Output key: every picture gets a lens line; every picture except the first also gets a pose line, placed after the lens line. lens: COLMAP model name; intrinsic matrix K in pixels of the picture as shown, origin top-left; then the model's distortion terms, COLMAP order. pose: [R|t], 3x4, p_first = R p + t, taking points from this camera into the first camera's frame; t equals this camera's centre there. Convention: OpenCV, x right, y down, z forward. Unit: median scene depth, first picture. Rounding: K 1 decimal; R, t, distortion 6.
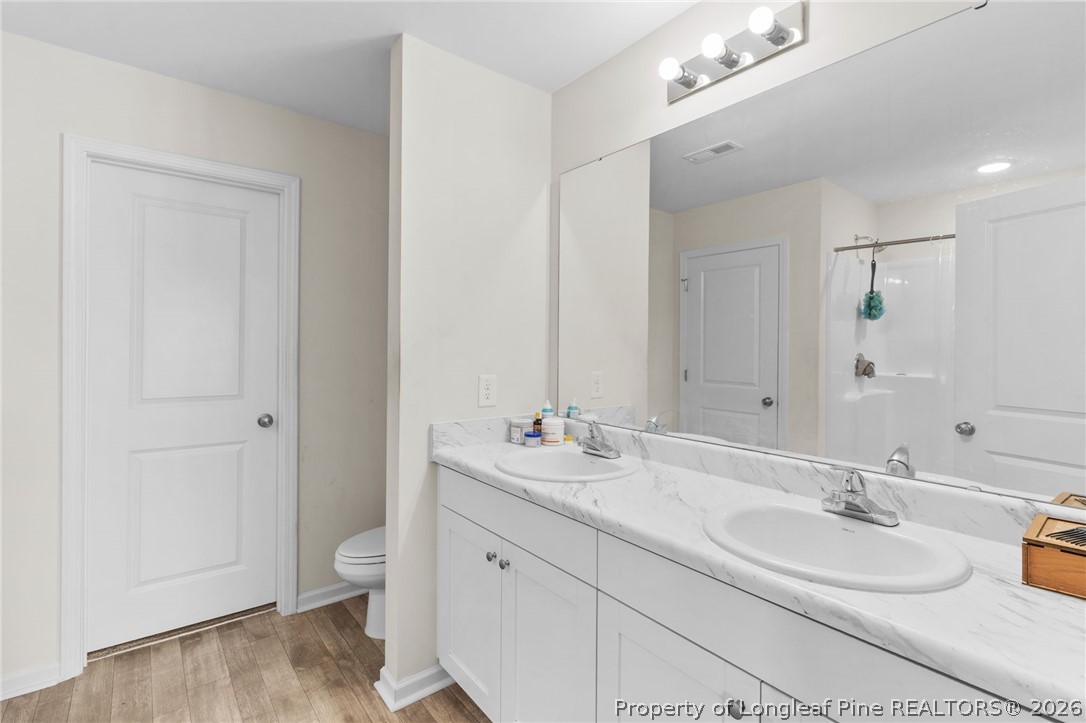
lens RADIAL K [[495.1, 0, 543.2], [0, 495.1, 349.3], [0, 0, 1]] dist [-0.000545, -0.000074]
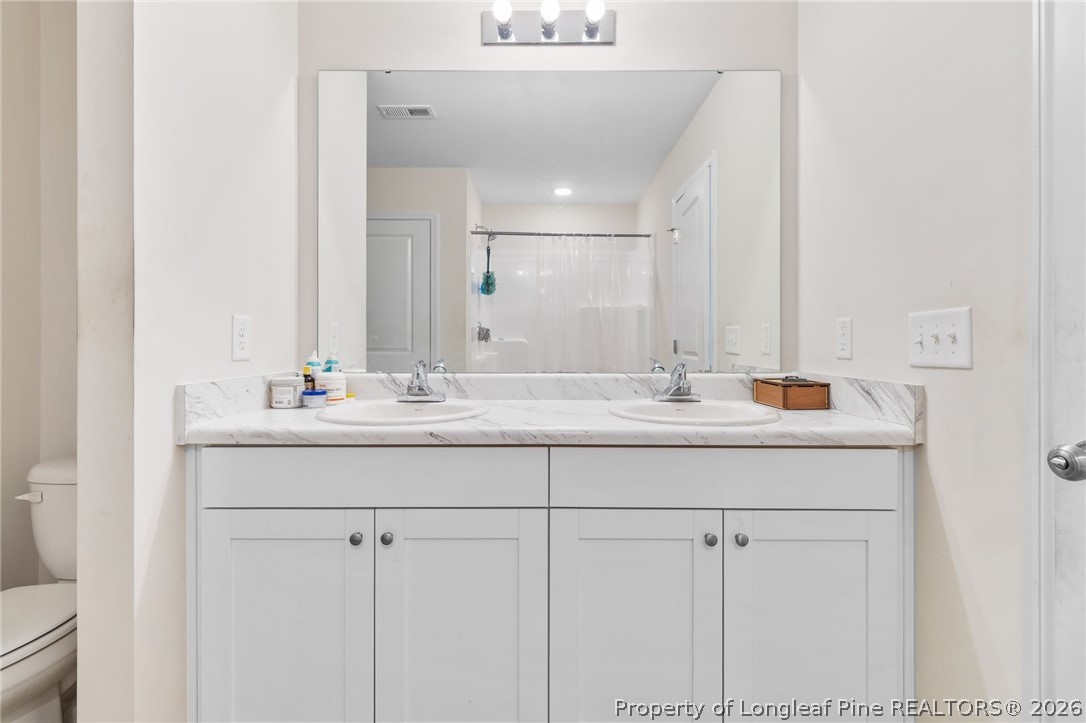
lens RADIAL K [[493.2, 0, 545.2], [0, 493.2, 338.3], [0, 0, 1]] dist [0.000450, 0.000031]
pose [[0.626544, -0.007178, 0.779353, -0.391043], [0.005993, 0.999972, 0.004391, 0.085120], [-0.779363, 0.001920, 0.626570, 0.232861]]
